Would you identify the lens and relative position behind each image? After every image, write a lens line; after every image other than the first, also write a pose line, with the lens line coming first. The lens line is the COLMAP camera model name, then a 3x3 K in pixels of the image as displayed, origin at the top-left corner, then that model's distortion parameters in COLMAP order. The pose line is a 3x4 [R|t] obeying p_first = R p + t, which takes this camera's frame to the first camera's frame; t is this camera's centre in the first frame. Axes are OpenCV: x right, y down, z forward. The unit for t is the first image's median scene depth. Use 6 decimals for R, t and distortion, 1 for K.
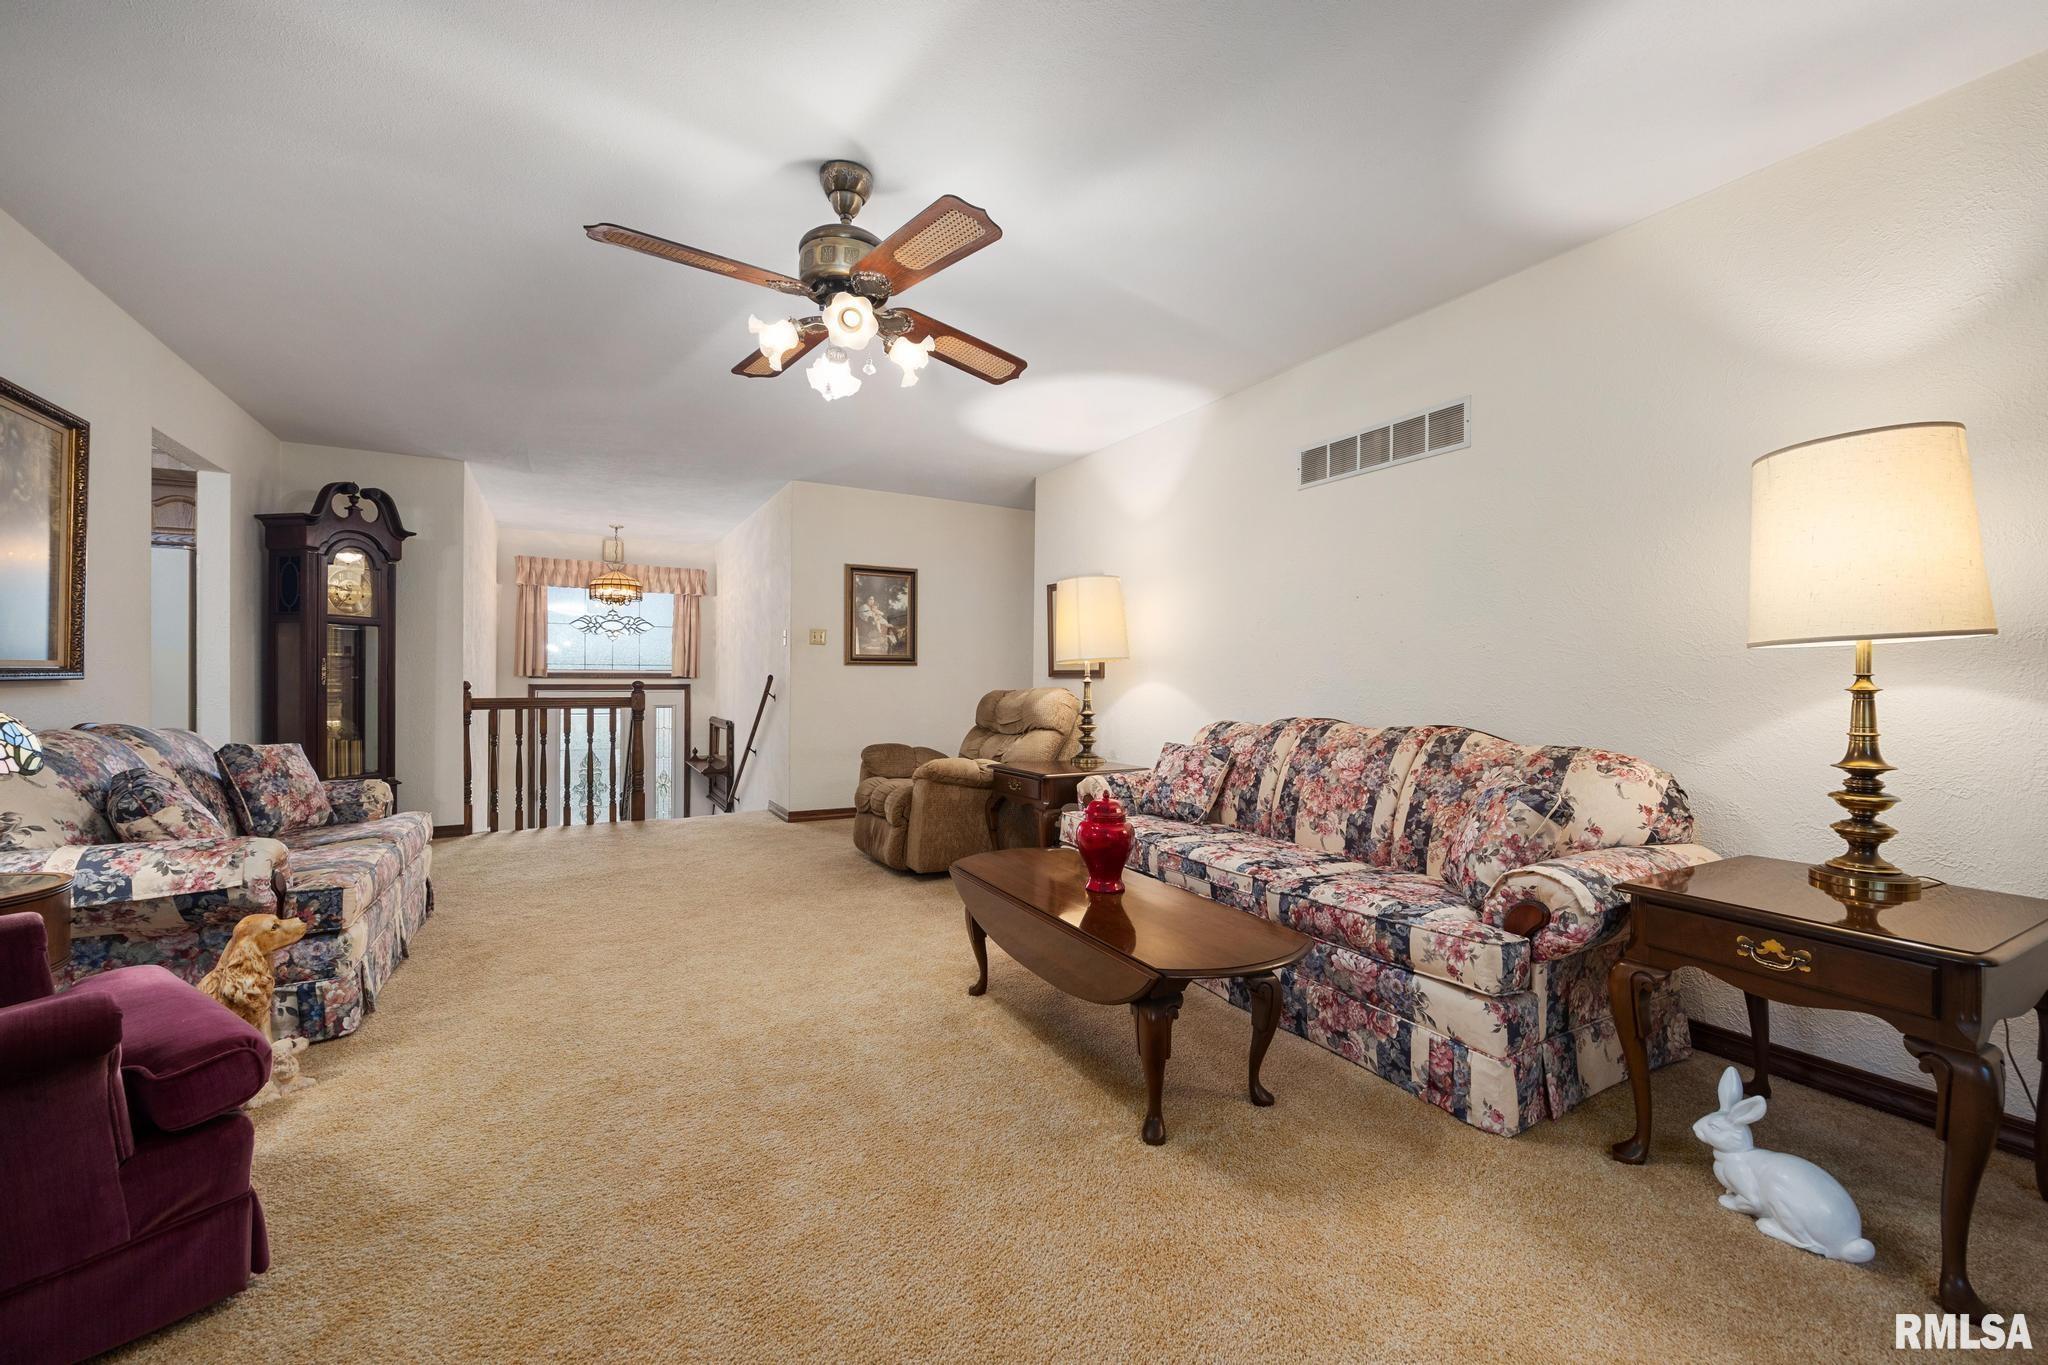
lens RADIAL K [[819.6, 0, 1050.8], [0, 819.6, 681.1], [0, 0, 1]] dist [0.000057, -0.000036]
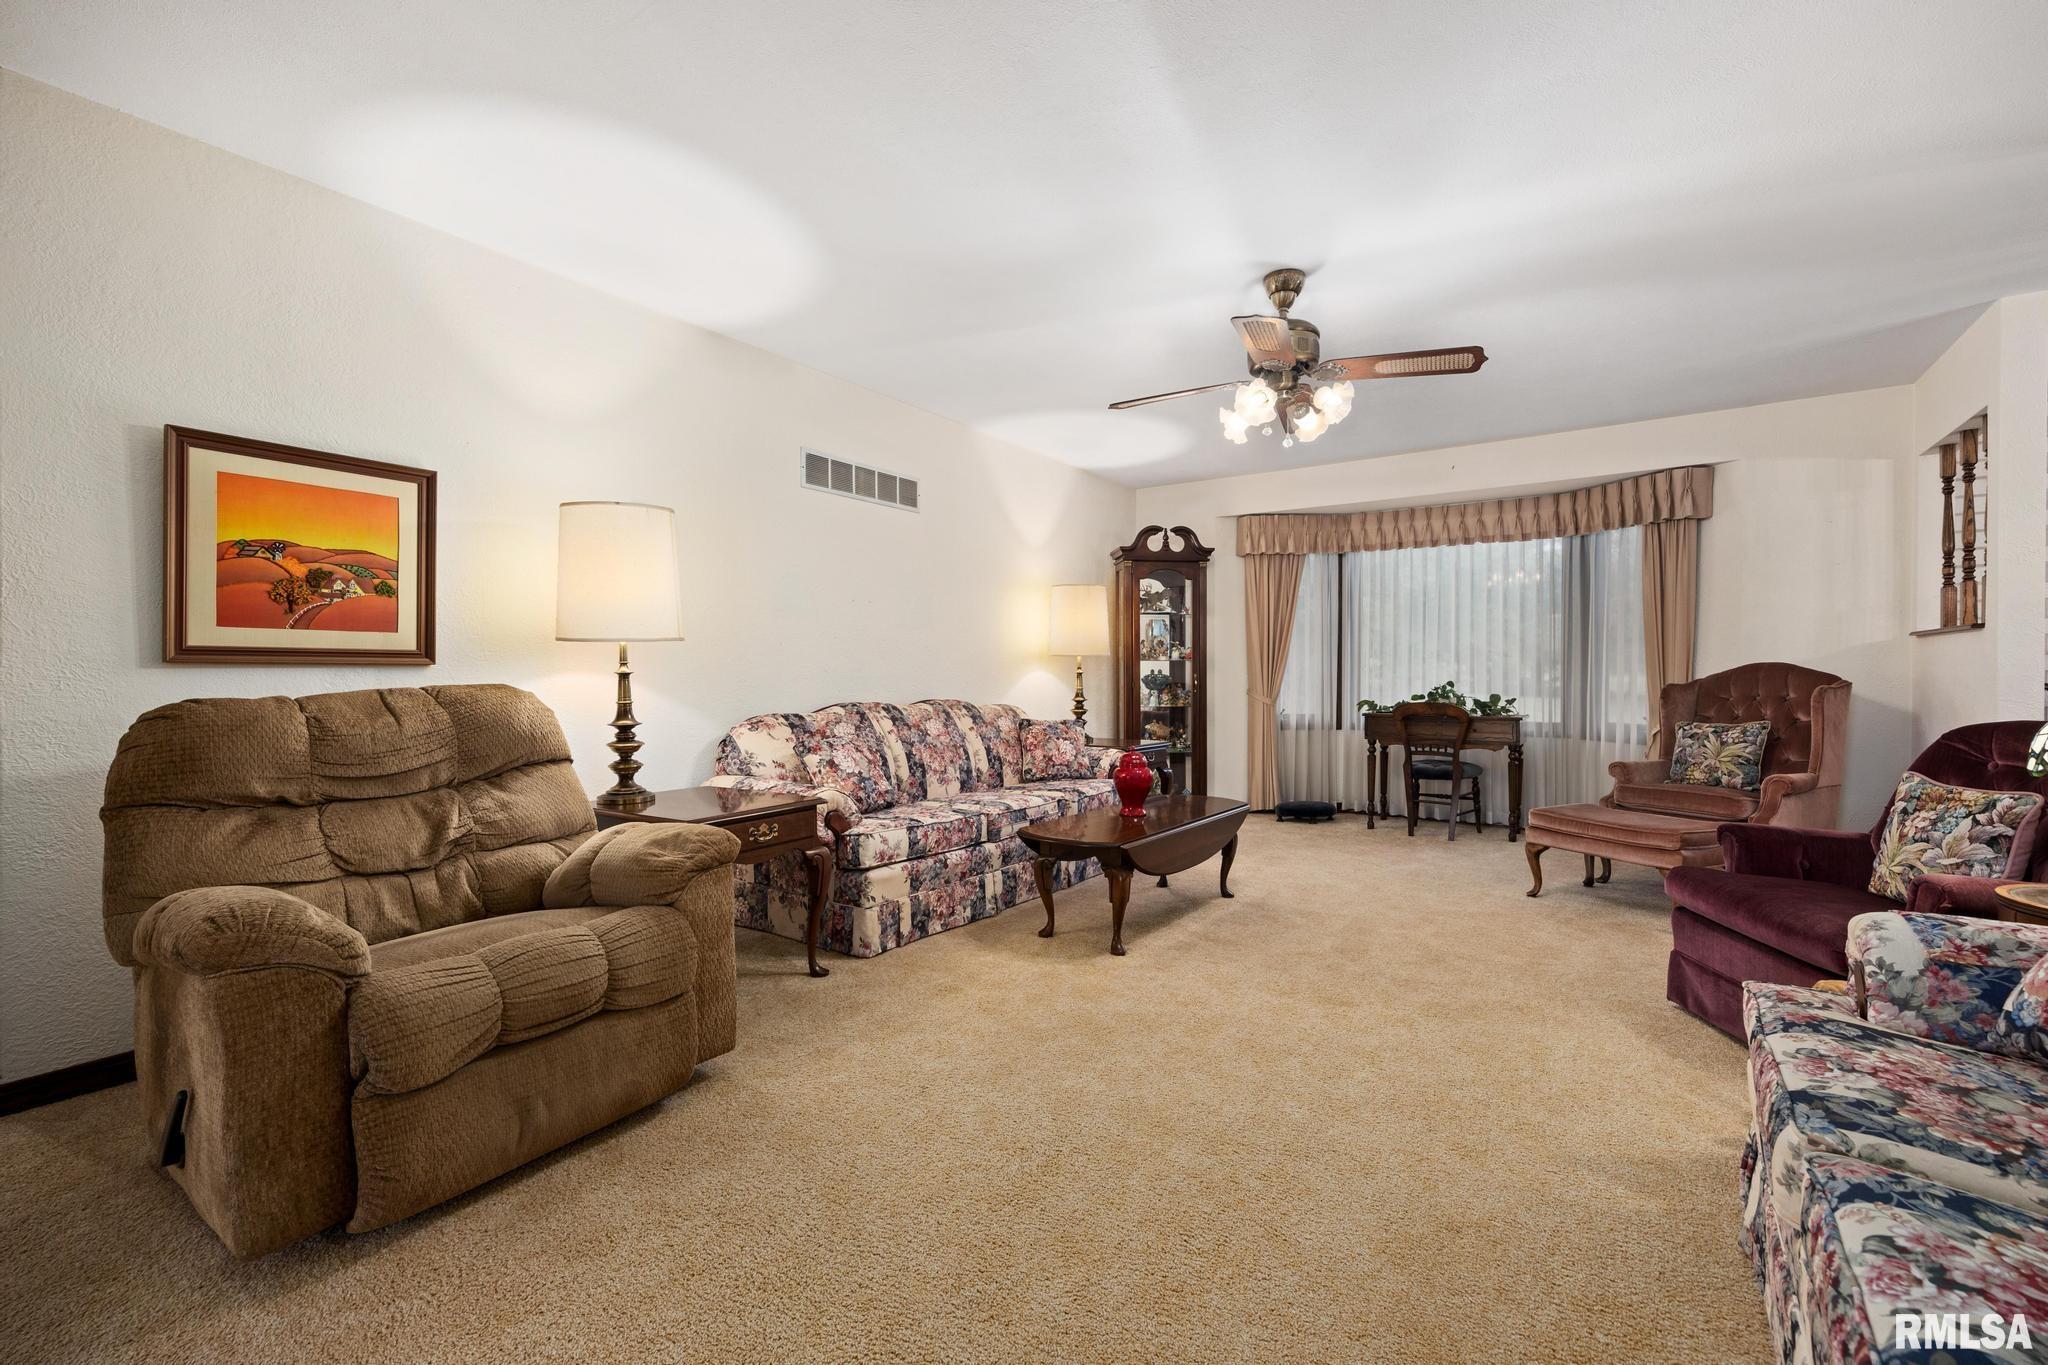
lens RADIAL K [[819.6, 0, 1050.8], [0, 819.6, 681.1], [0, 0, 1]] dist [0.000057, -0.000036]
pose [[-0.415533, -0.025150, 0.909230, -0.919253], [-0.009175, 0.999683, 0.023459, -0.015760], [-0.909532, 0.001406, -0.415632, 1.341996]]
